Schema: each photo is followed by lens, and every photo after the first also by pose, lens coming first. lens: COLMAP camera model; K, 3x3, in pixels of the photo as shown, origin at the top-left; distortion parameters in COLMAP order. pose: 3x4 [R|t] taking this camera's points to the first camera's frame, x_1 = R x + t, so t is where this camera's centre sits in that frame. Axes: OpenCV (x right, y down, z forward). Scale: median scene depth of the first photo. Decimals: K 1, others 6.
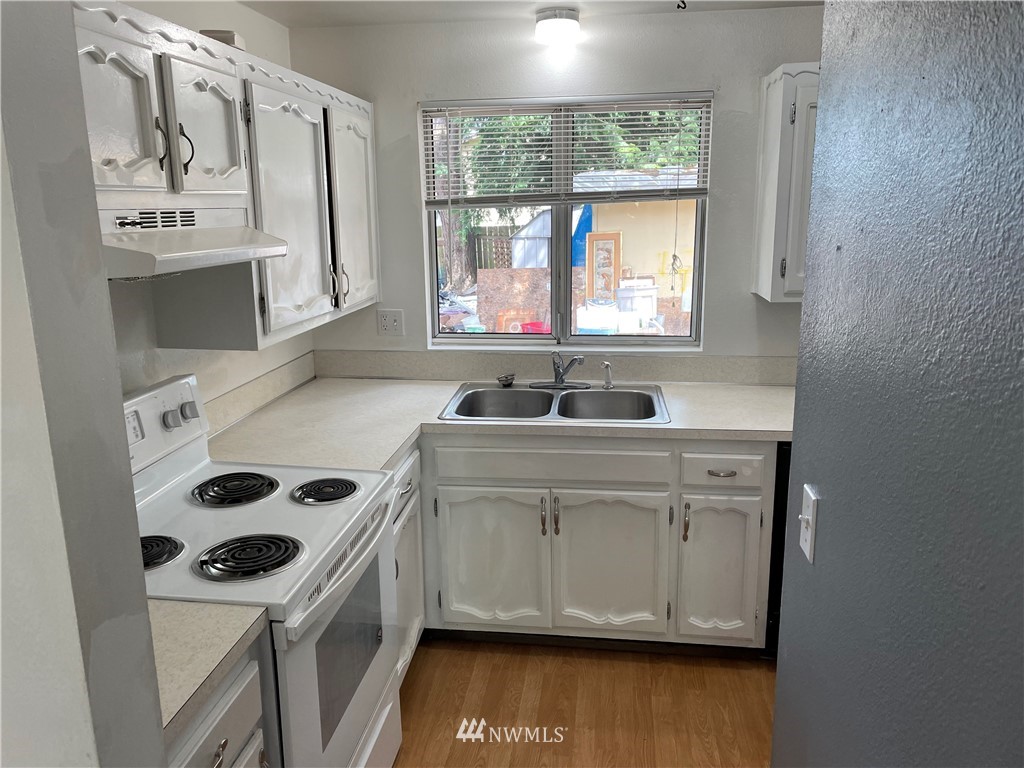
lens RADIAL K [[792.6, 0, 484.7], [0, 792.6, 373.2], [0, 0, 1]] dist [0.048923, -0.001499]
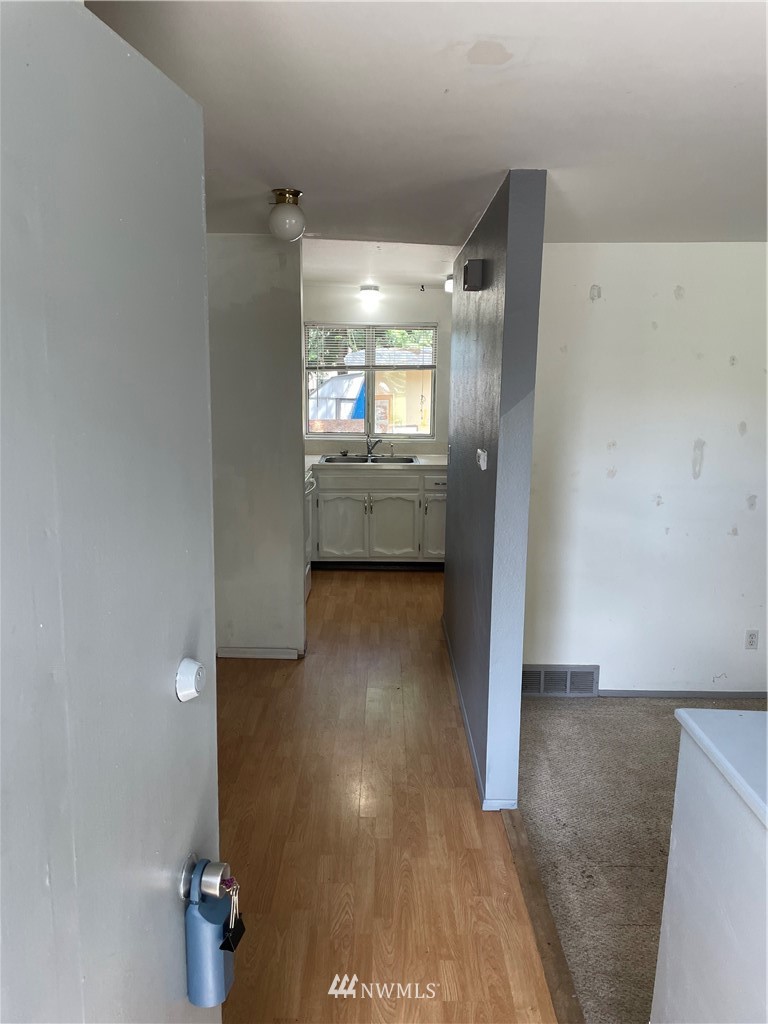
lens RADIAL K [[772.1, 0, 379.8], [0, 772.1, 492.7], [0, 0, 1]] dist [0.088131, -0.121251]
pose [[0.987975, 0.004068, 0.154560, -0.219196], [0.004591, 0.998441, -0.055623, 0.255207], [-0.154545, 0.055664, 0.986416, -1.146525]]
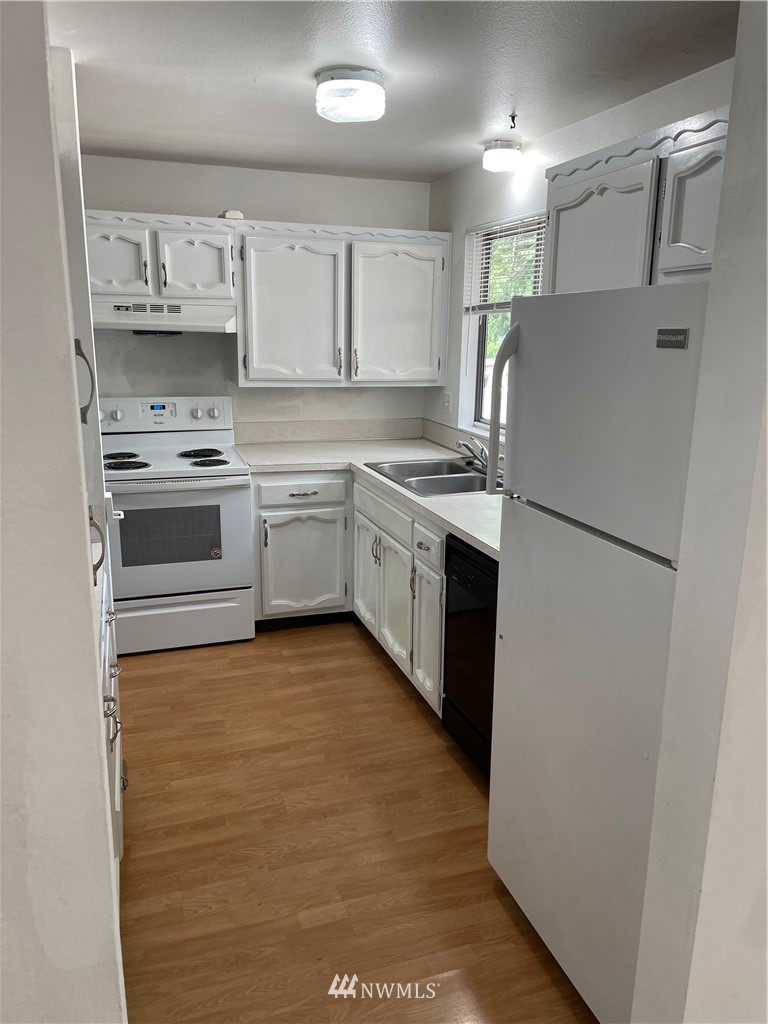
lens RADIAL K [[772.1, 0, 379.8], [0, 772.1, 492.7], [0, 0, 1]] dist [0.088131, -0.121251]
pose [[0.456522, 0.229913, -0.859493, 1.419595], [-0.214072, 0.966040, 0.144709, -0.118679], [0.863574, 0.117930, 0.490236, 0.450643]]
